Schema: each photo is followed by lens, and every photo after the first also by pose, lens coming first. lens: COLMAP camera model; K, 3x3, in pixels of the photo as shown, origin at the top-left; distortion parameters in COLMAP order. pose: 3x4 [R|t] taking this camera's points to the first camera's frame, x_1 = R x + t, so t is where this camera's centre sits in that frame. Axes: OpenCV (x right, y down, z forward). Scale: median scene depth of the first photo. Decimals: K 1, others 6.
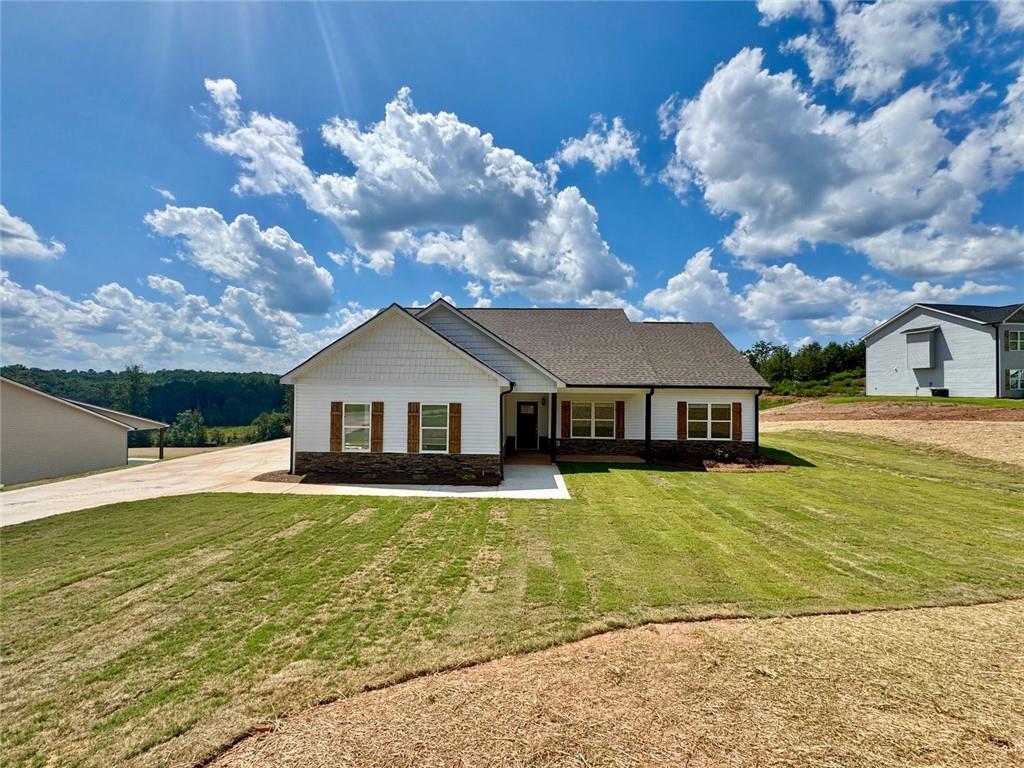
lens RADIAL K [[408.1, 0, 512.0], [0, 408.1, 384.0], [0, 0, 1]] dist [0.000222, 0.000356]
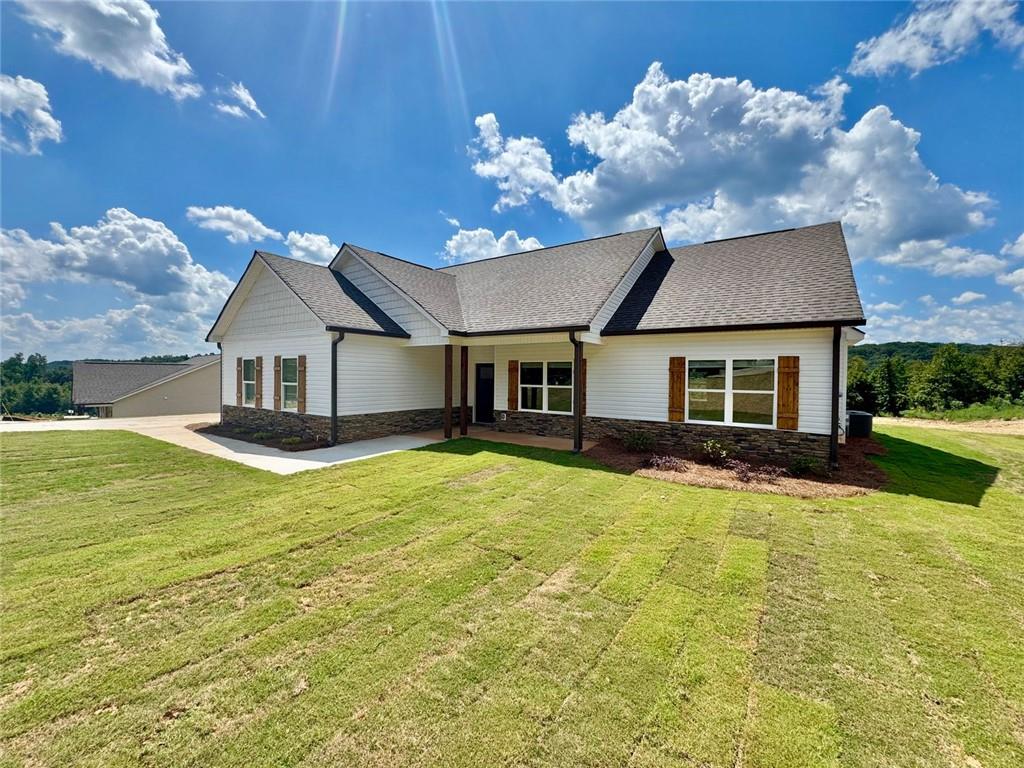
lens RADIAL K [[410.2, 0, 512.0], [0, 410.2, 384.0], [0, 0, 1]] dist [0.001088, -0.003157]
pose [[0.841859, 0.011364, -0.539578, 0.699471], [0.004970, 0.999573, 0.028806, 0.083685], [0.539674, -0.026932, 0.841443, 0.497159]]
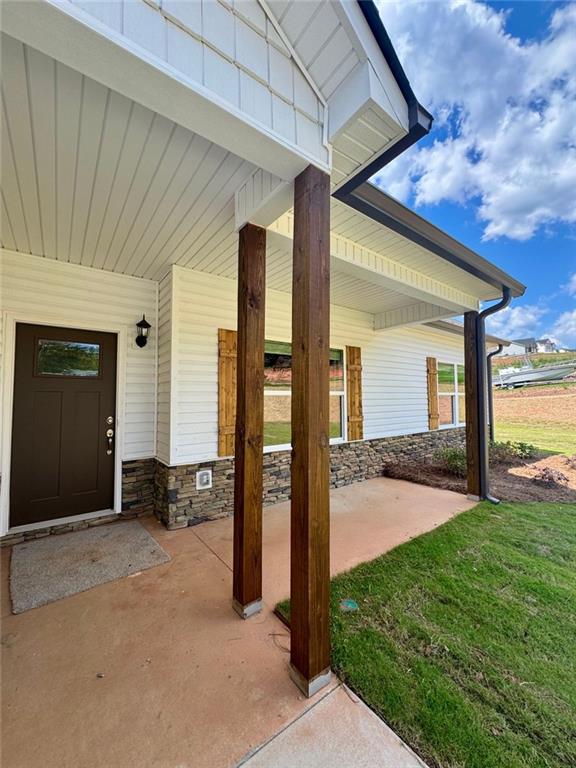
lens RADIAL K [[306.1, 0, 288.0], [0, 306.1, 384.0], [0, 0, 1]] dist [0.000222, 0.000356]
pose [[0.779085, 0.014100, 0.626759, 0.033438], [0.003555, 0.999632, -0.026908, 0.114695], [-0.626908, 0.023191, 0.778748, 1.061382]]
